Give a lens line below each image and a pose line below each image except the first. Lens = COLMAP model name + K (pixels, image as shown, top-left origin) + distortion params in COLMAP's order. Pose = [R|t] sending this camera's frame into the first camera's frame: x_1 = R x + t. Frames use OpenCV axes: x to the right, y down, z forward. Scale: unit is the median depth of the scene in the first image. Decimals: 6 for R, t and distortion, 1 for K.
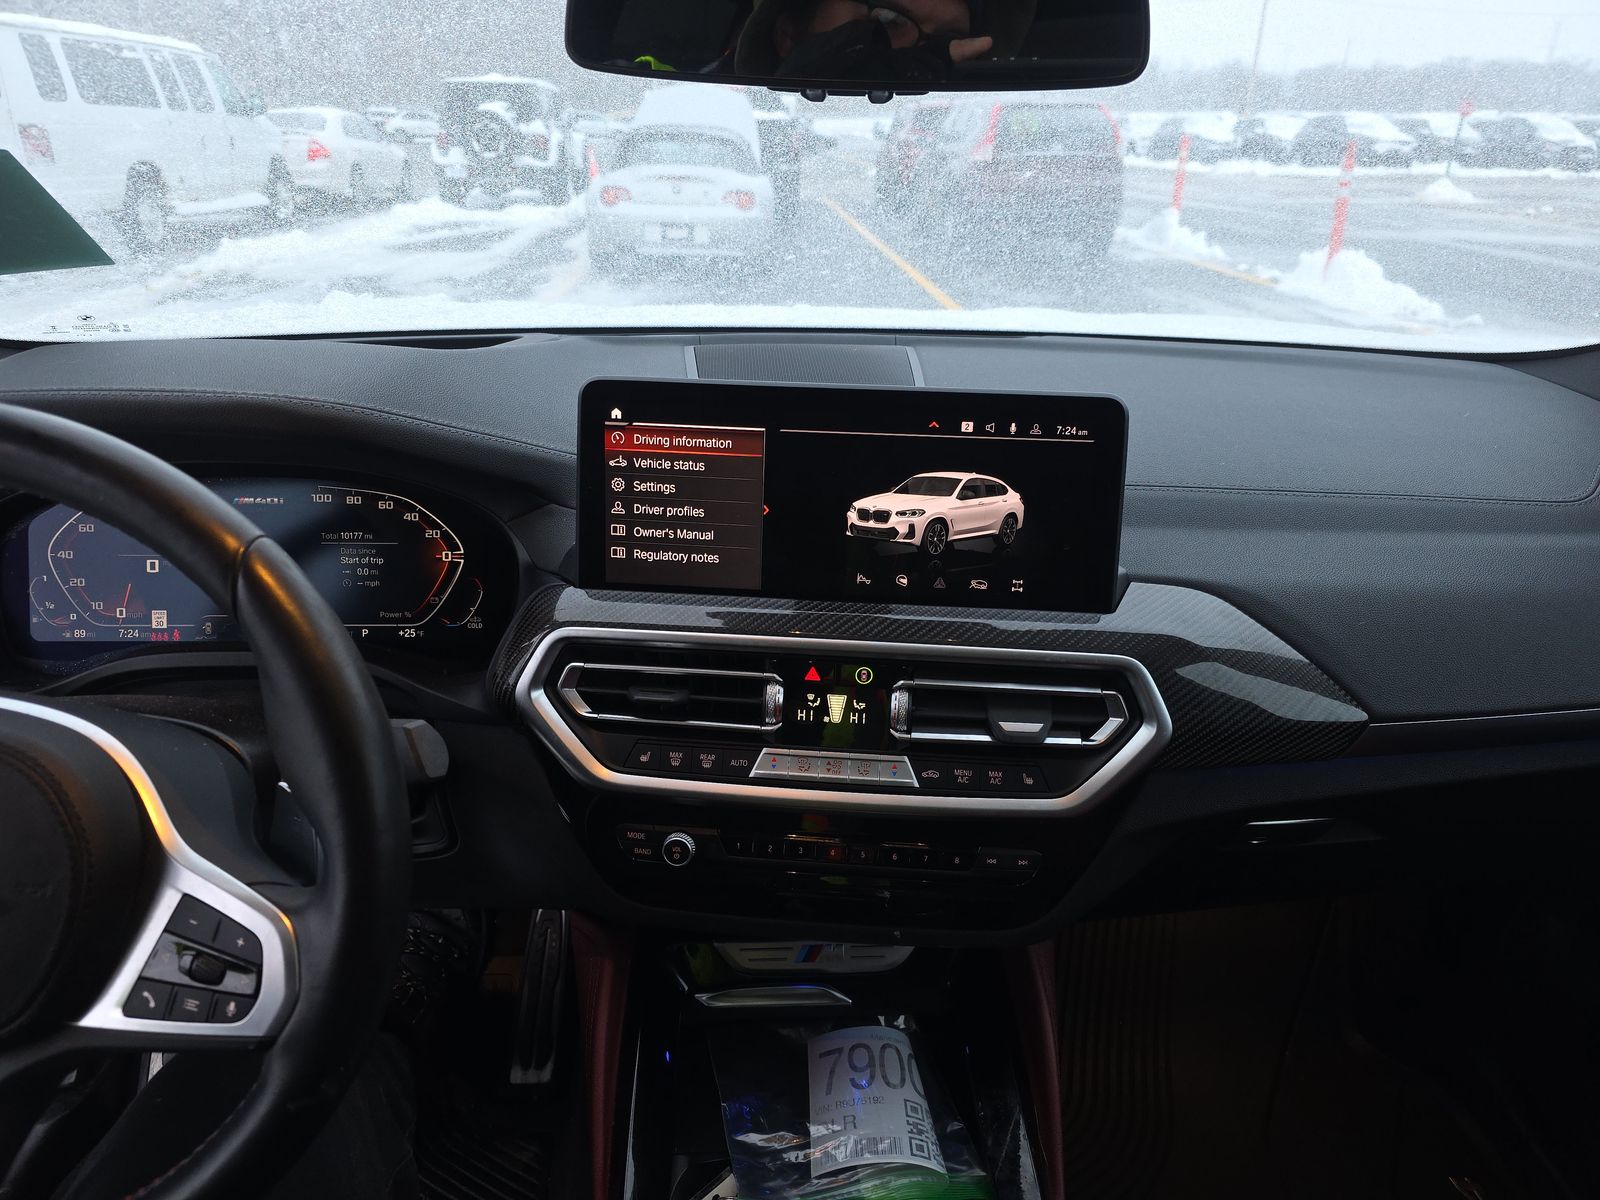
lens RADIAL K [[1070.6, 0, 800.5], [0, 1070.6, 598.4], [0, 0, 1]] dist [0.021162, -0.023657]
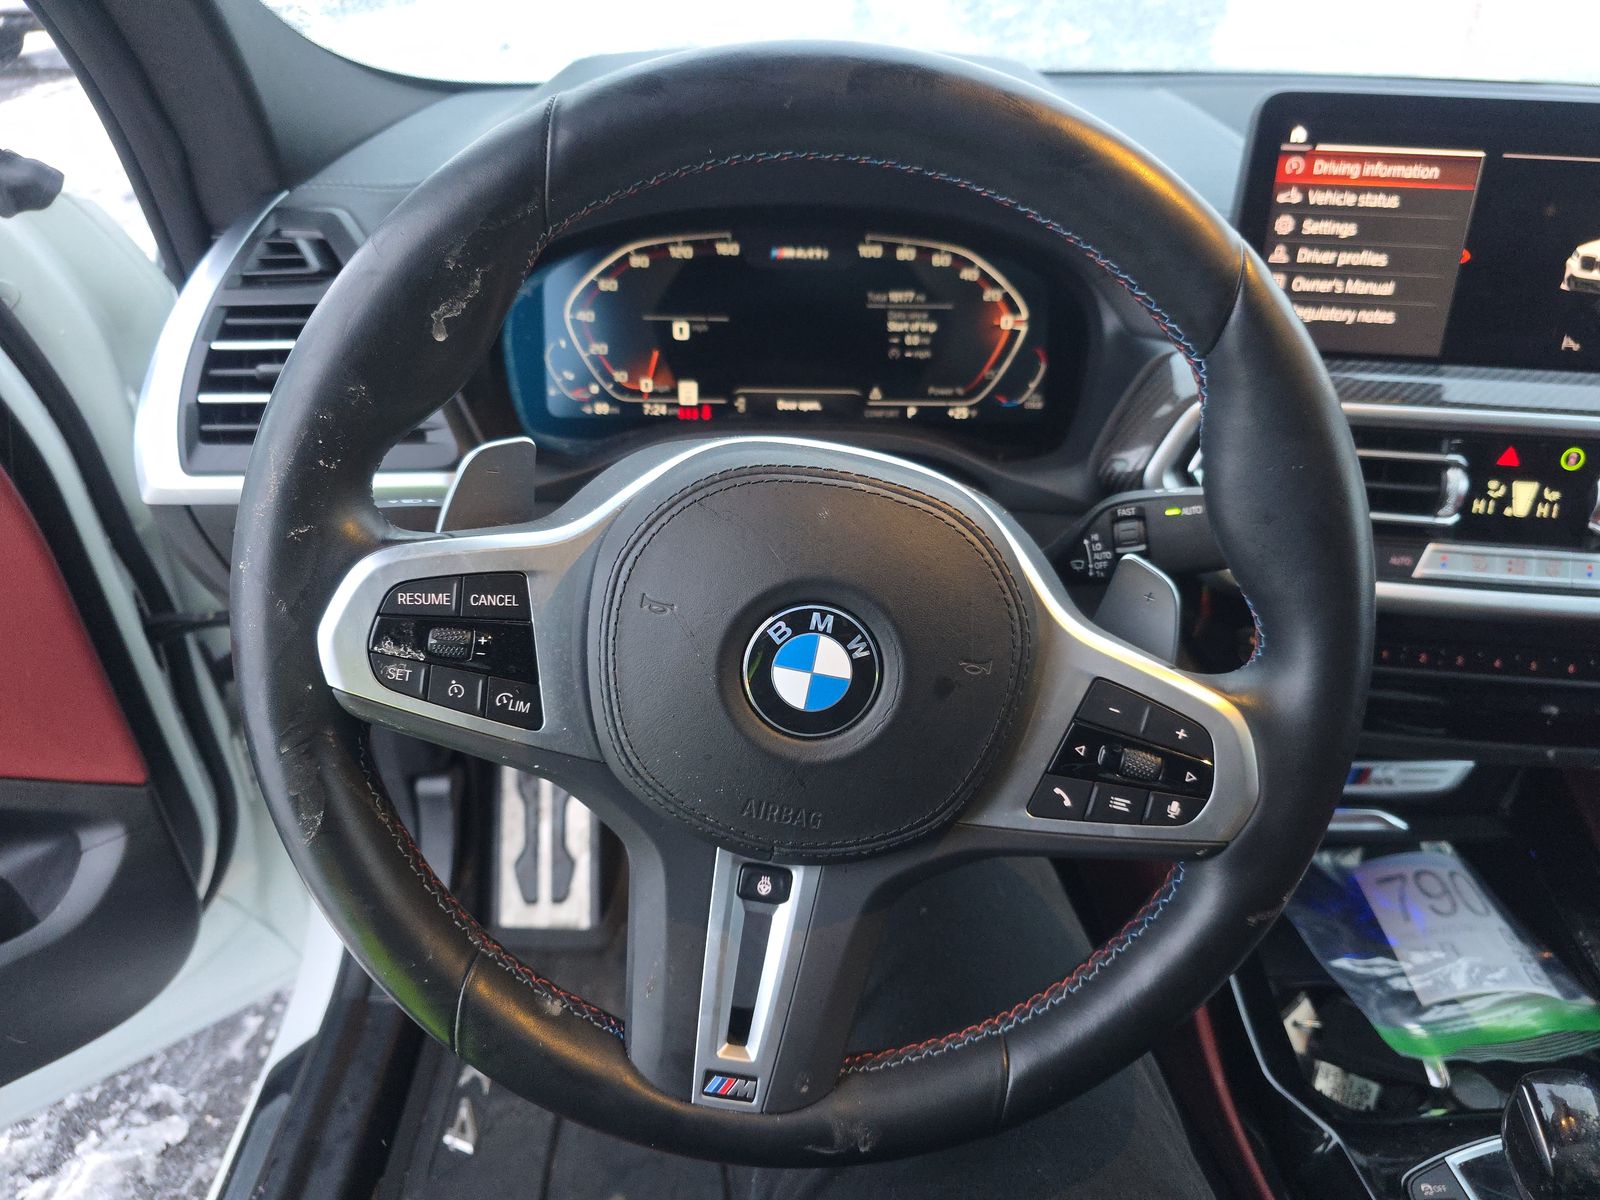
lens RADIAL K [[1070.6, 0, 735.8], [0, 1070.6, 616.3], [0, 0, 1]] dist [0.021162, -0.023657]
pose [[0.999083, 0.015543, -0.039906, -0.558214], [-0.008990, 0.987172, 0.159404, 0.064122], [0.041872, -0.158899, 0.986407, 0.110771]]
